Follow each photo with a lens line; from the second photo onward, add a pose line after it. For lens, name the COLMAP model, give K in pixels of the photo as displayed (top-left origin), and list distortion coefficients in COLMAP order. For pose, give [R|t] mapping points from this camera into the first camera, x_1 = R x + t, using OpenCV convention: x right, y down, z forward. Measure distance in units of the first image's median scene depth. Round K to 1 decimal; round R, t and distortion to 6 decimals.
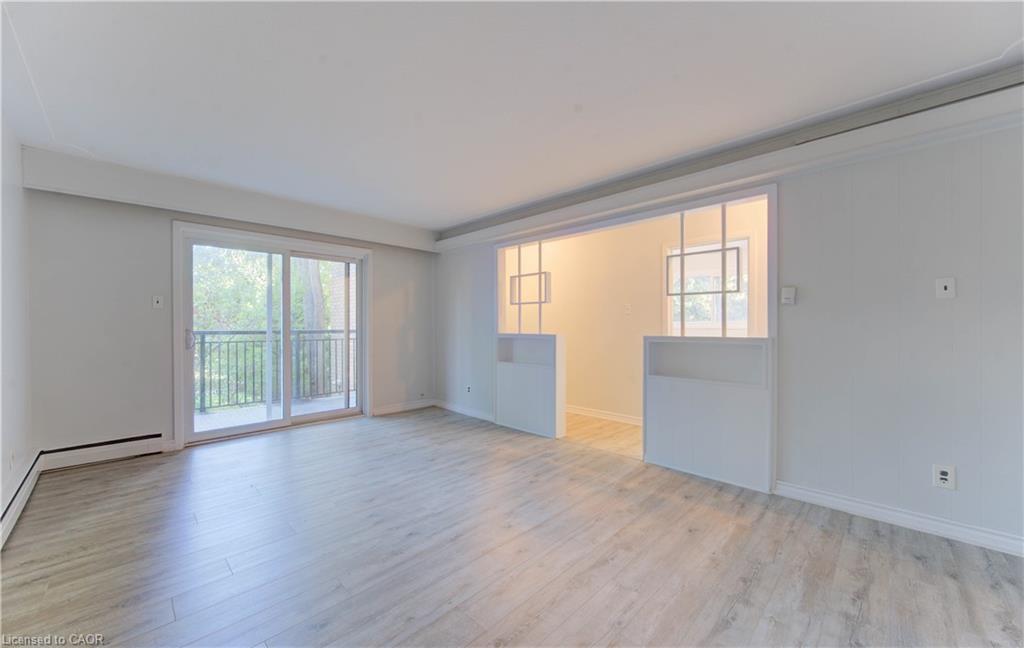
lens RADIAL K [[395.7, 0, 503.6], [0, 395.7, 324.9], [0, 0, 1]] dist [0.001715, -0.000612]
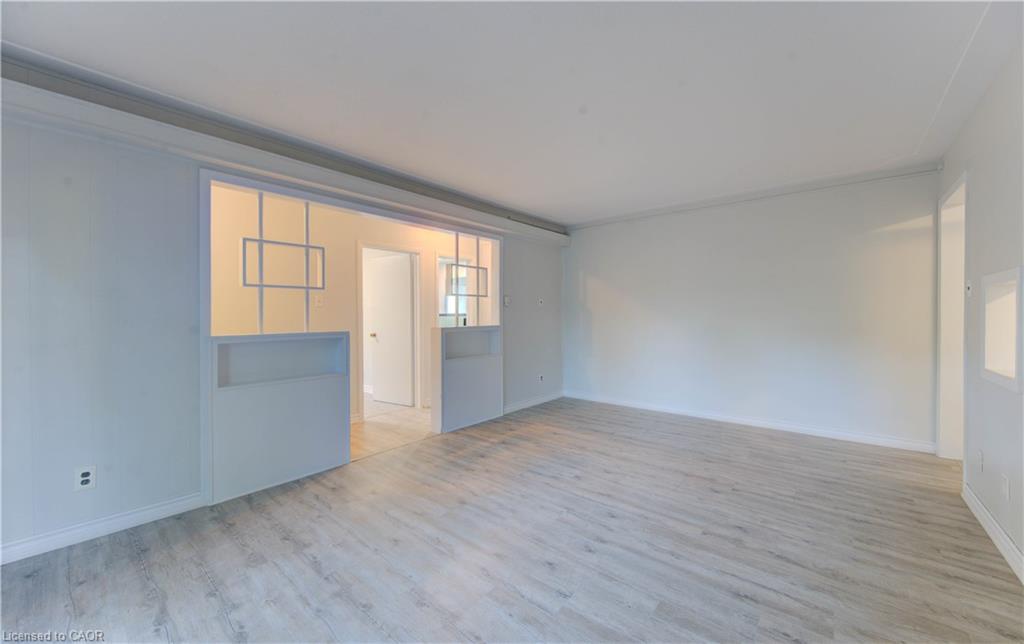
lens RADIAL K [[395.7, 0, 510.3], [0, 395.7, 315.3], [0, 0, 1]] dist [0.001715, -0.000612]
pose [[-0.106277, 0.004278, 0.994327, -0.693034], [0.008613, 0.999957, -0.003382, -0.002231], [-0.994299, 0.008205, -0.106309, 0.761749]]
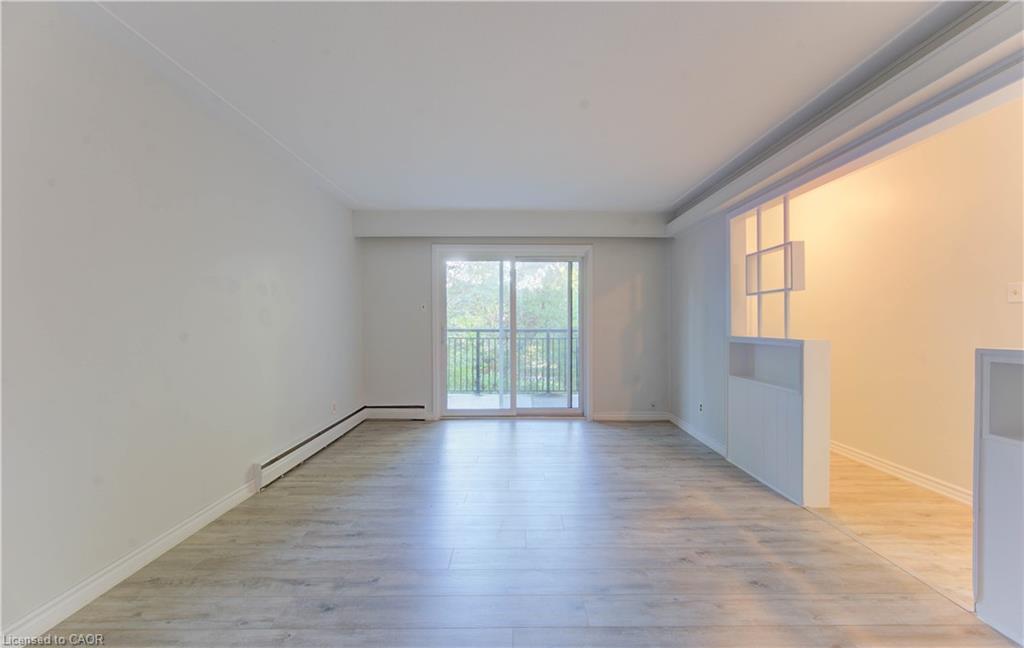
lens RADIAL K [[395.7, 0, 506.0], [0, 395.7, 324.5], [0, 0, 1]] dist [0.001715, -0.000612]
pose [[0.707855, 0.001132, -0.706356, 0.240858], [-0.000513, 0.999999, 0.001088, -0.000228], [0.706357, -0.000408, 0.707856, 0.229388]]
